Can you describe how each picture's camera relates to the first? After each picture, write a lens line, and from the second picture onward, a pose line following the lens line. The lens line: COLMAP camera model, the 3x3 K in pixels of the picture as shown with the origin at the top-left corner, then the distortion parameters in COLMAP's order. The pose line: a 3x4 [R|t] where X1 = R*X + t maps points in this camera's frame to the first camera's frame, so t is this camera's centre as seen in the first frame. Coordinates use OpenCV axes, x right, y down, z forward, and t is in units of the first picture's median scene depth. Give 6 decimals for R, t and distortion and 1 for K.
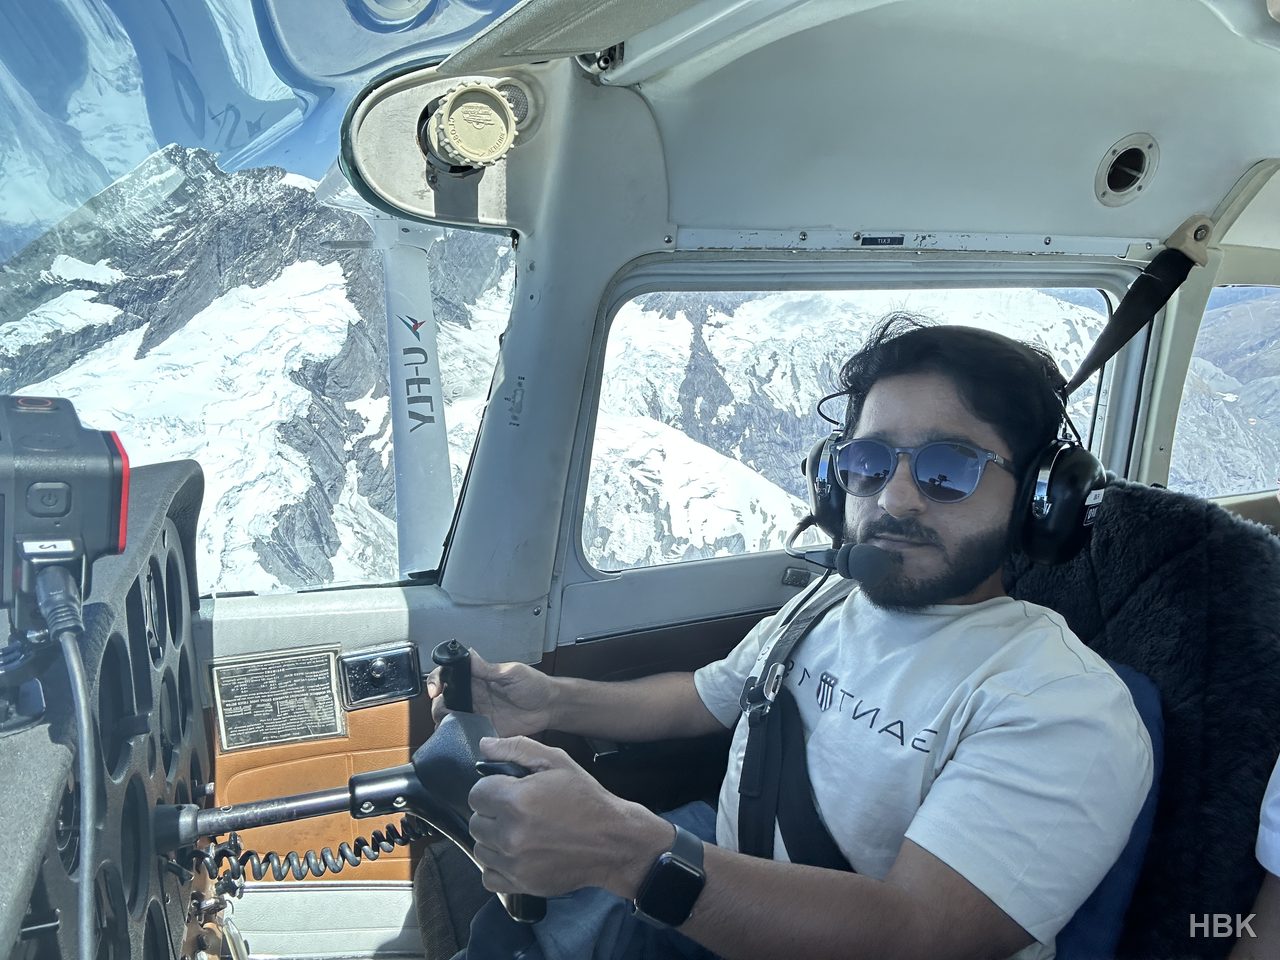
lens RADIAL K [[980.6, 0, 640.0], [0, 980.6, 480.0], [0, 0, 1]] dist [0.074252, -0.145428]
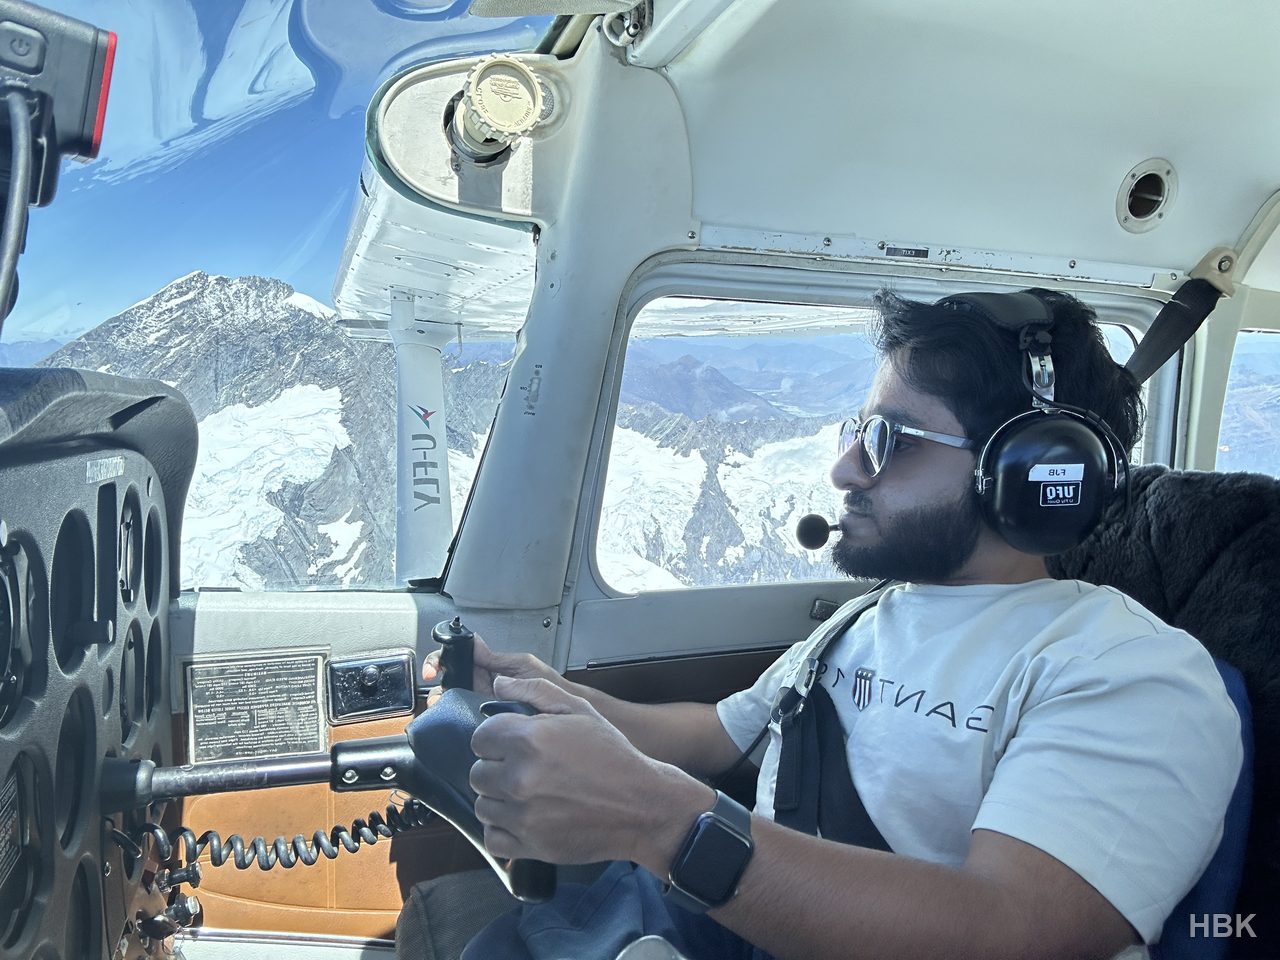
lens RADIAL K [[980.6, 0, 640.0], [0, 980.6, 480.0], [0, 0, 1]] dist [0.074252, -0.145428]
pose [[0.999928, 0.011890, -0.001862, -0.018585], [-0.012028, 0.981658, -0.190271, 0.186888], [-0.000435, 0.190279, 0.981730, 0.079030]]
